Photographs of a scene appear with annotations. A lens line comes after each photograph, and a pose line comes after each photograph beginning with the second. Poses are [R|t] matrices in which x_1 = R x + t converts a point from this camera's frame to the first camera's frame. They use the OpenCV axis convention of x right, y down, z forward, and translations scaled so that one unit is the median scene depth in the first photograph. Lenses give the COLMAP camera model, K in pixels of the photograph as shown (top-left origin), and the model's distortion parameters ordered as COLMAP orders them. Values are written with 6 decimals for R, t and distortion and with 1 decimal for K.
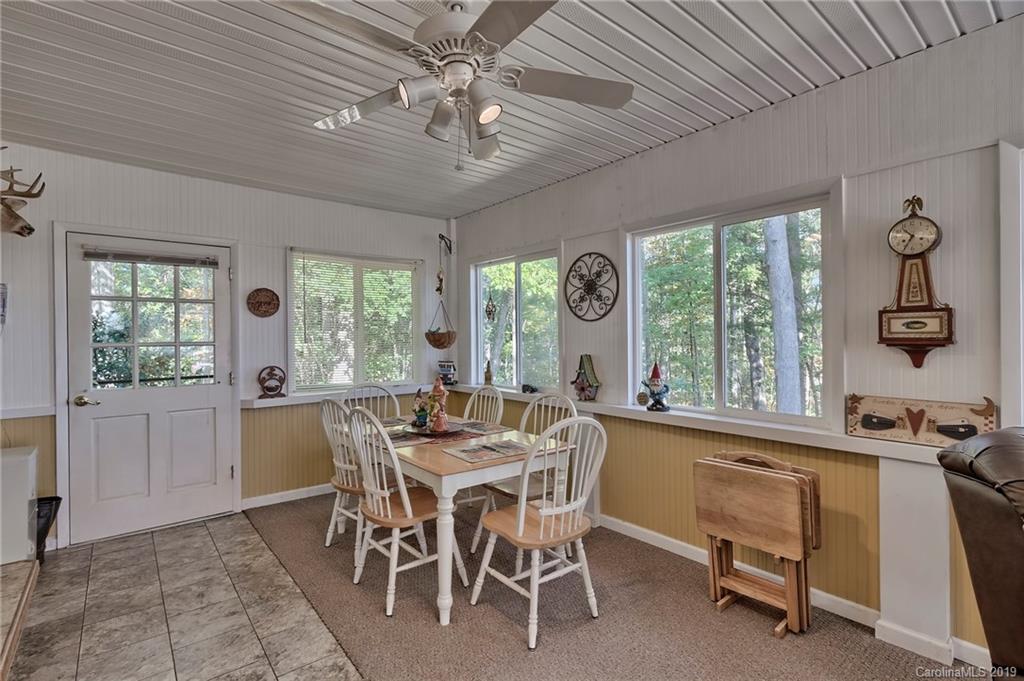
lens RADIAL K [[480.5, 0, 512.0], [0, 480.5, 340.5], [0, 0, 1]] dist [0.001178, 0.000512]
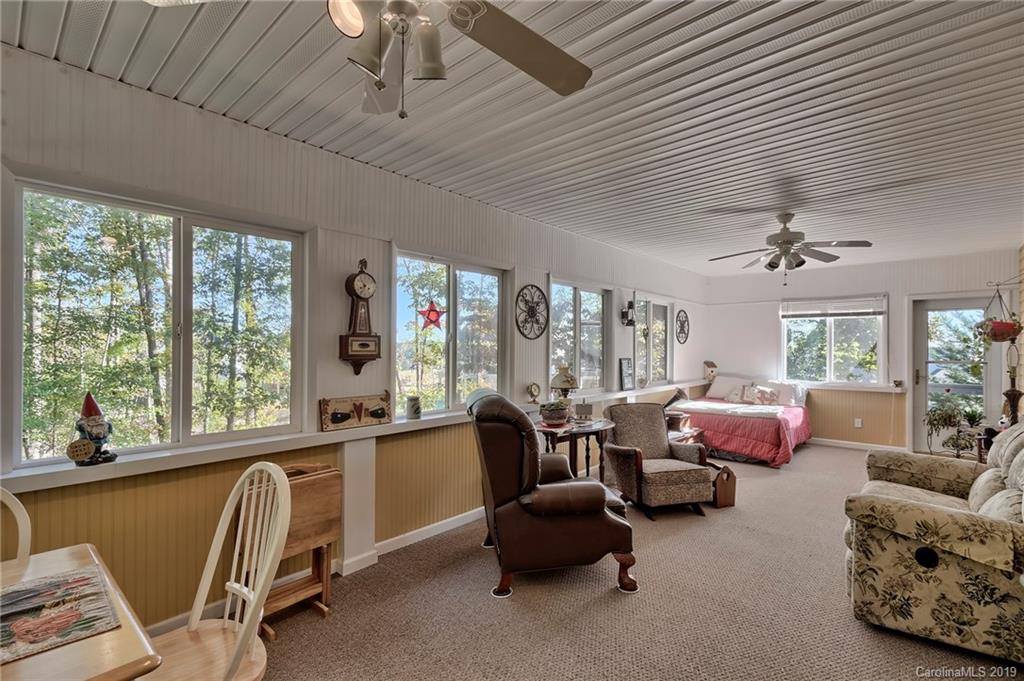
lens RADIAL K [[472.0, 0, 499.2], [0, 472.0, 350.9], [0, 0, 1]] dist [0.000824, 0.000201]
pose [[-0.144939, 0.008232, 0.989406, -1.036707], [0.012942, 0.999896, -0.006423, -0.002824], [-0.989356, 0.011874, -0.145031, 1.251000]]
